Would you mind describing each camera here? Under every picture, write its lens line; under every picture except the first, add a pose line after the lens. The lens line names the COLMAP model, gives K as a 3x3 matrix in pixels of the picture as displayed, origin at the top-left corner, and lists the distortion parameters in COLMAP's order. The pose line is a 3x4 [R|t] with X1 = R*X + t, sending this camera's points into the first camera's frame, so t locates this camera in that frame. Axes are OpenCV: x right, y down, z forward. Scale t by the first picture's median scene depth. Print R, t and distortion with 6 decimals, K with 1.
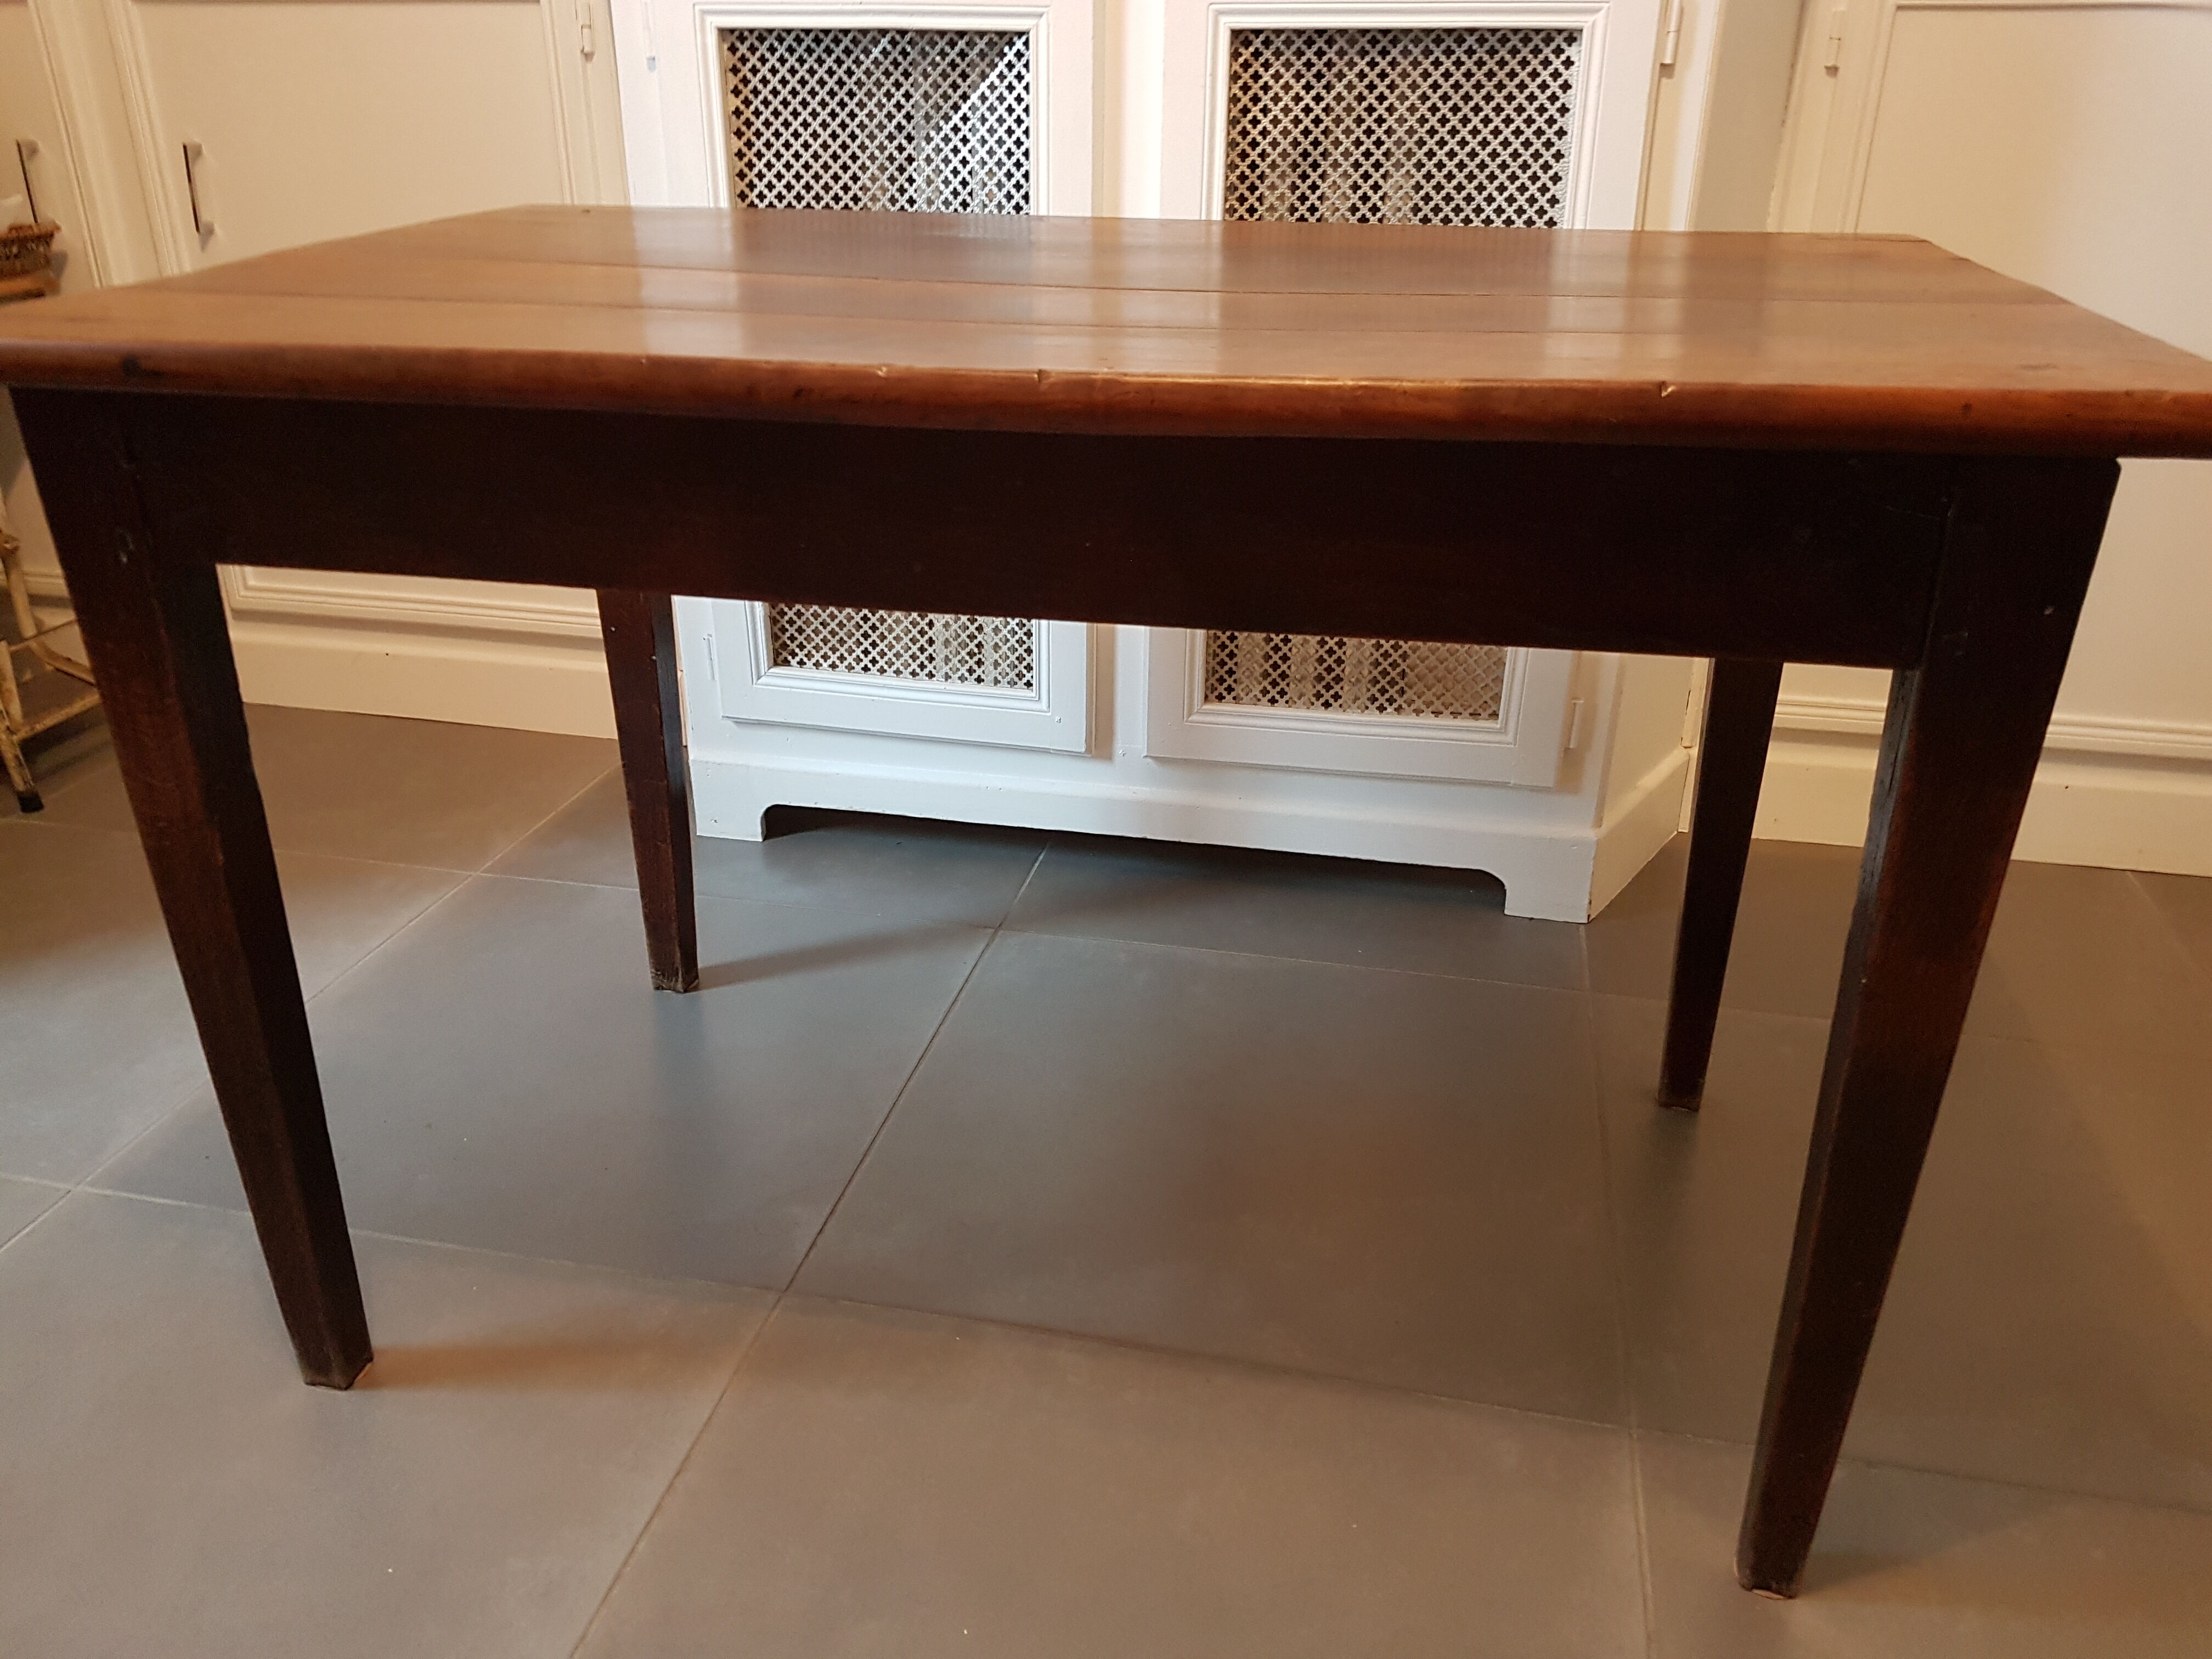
lens RADIAL K [[1767.2, 0, 1027.4], [0, 1767.2, 863.3], [0, 0, 1]] dist [-0.012921, -0.008917]
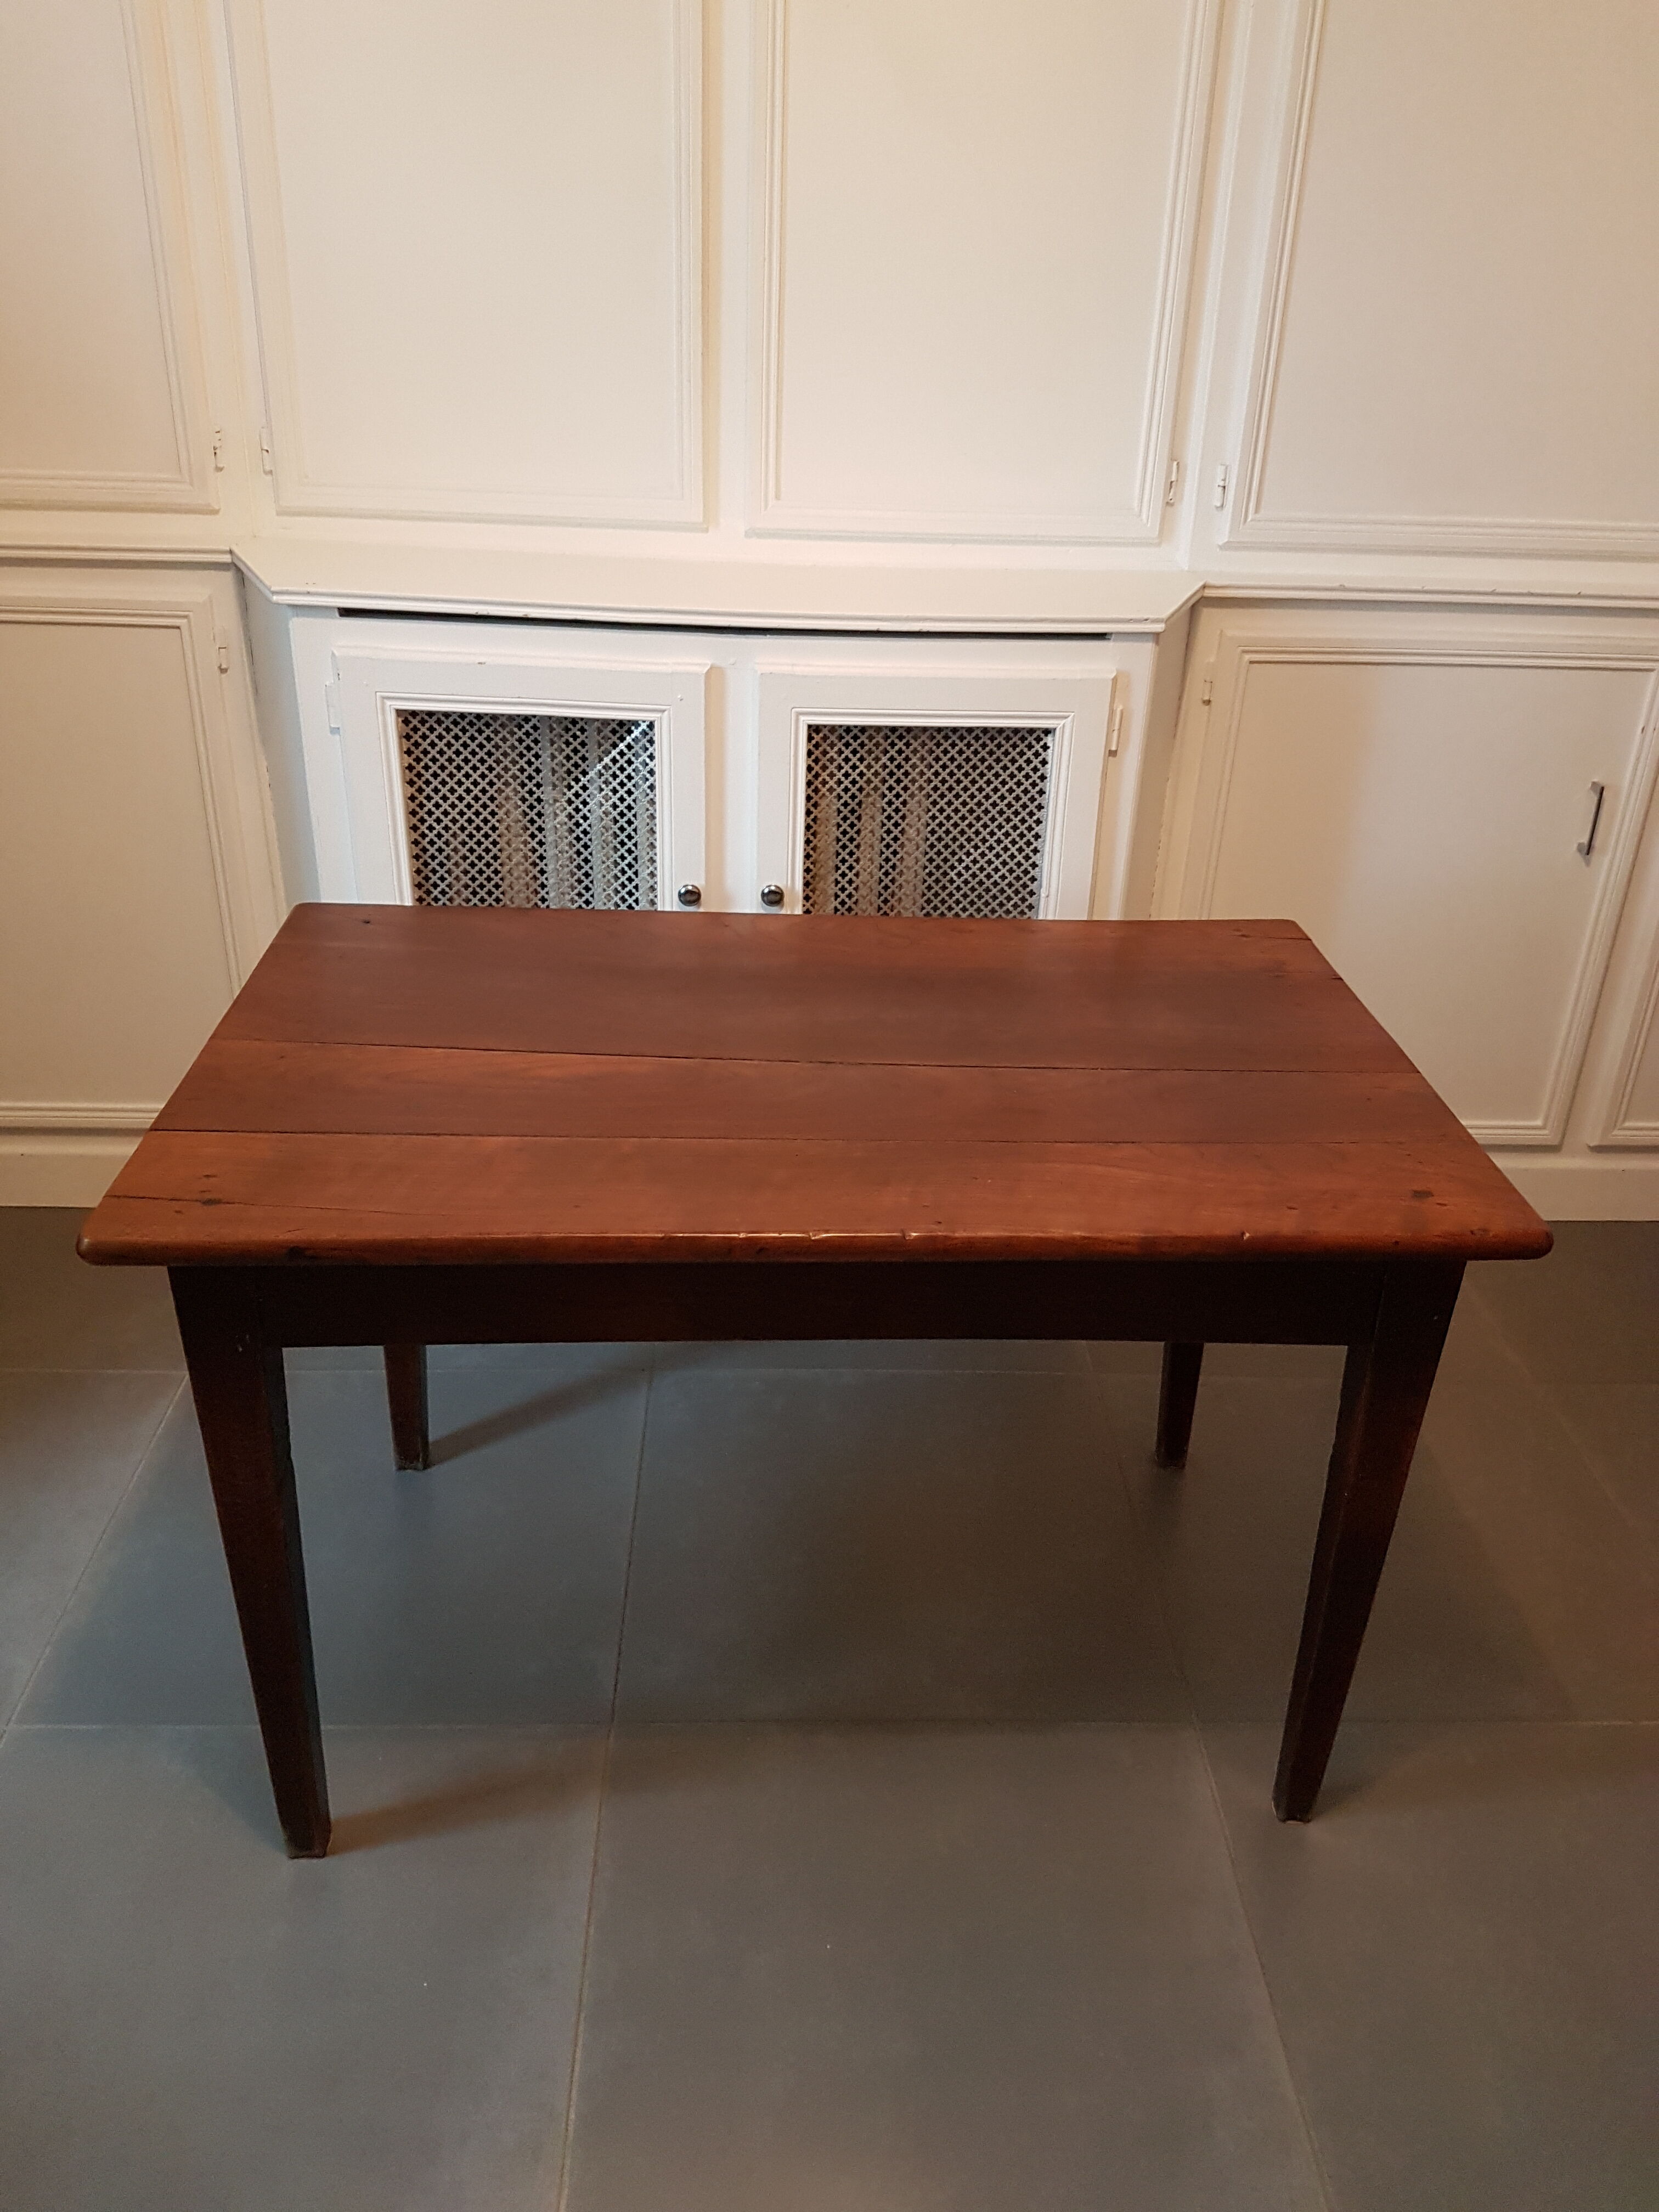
lens RADIAL K [[1789.5, 0, 829.5], [0, 1789.5, 1106.0], [0, 0, 1]] dist [0.307191, -0.689384]
pose [[0.961814, -0.092469, 0.257609, -0.252361], [0.081428, 0.995257, 0.053227, -0.250115], [-0.261309, -0.030218, 0.964782, -0.357826]]
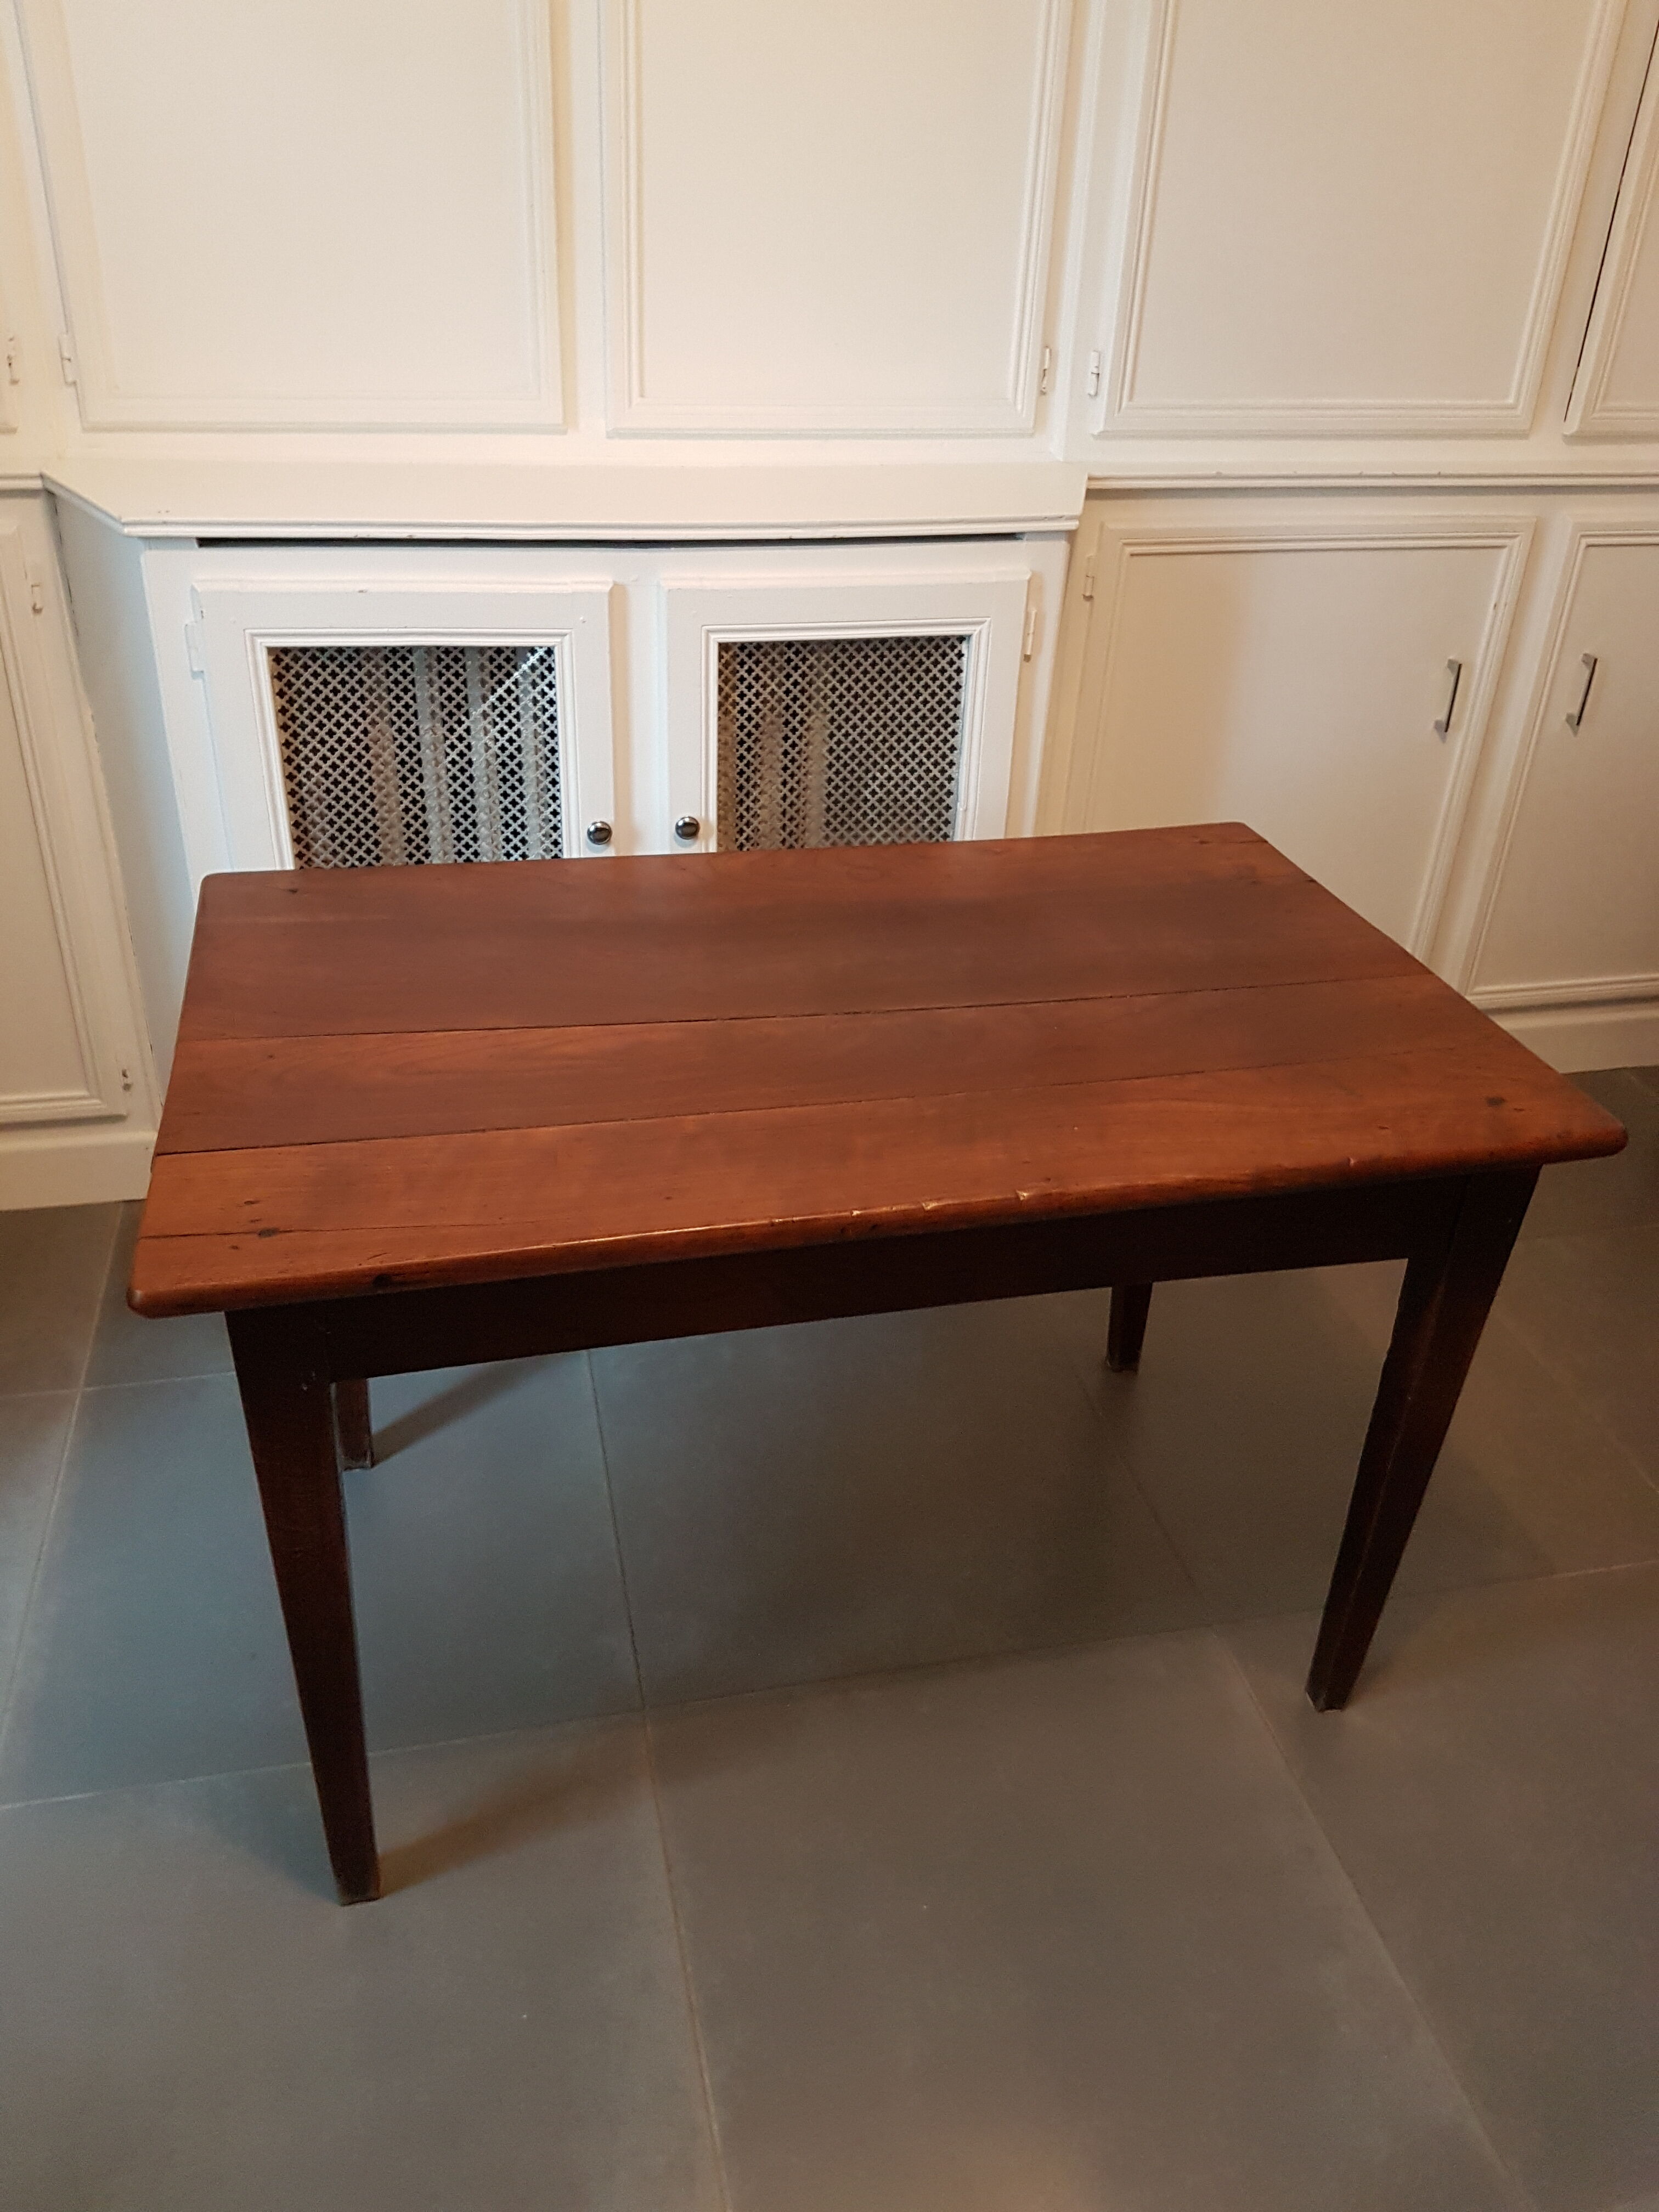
lens RADIAL K [[1789.5, 0, 829.5], [0, 1789.5, 1106.0], [0, 0, 1]] dist [0.307191, -0.689384]
pose [[0.894711, -0.191489, 0.403516, -0.404531], [0.150285, 0.979824, 0.131753, -0.301926], [-0.420604, -0.057238, 0.905437, -0.247246]]
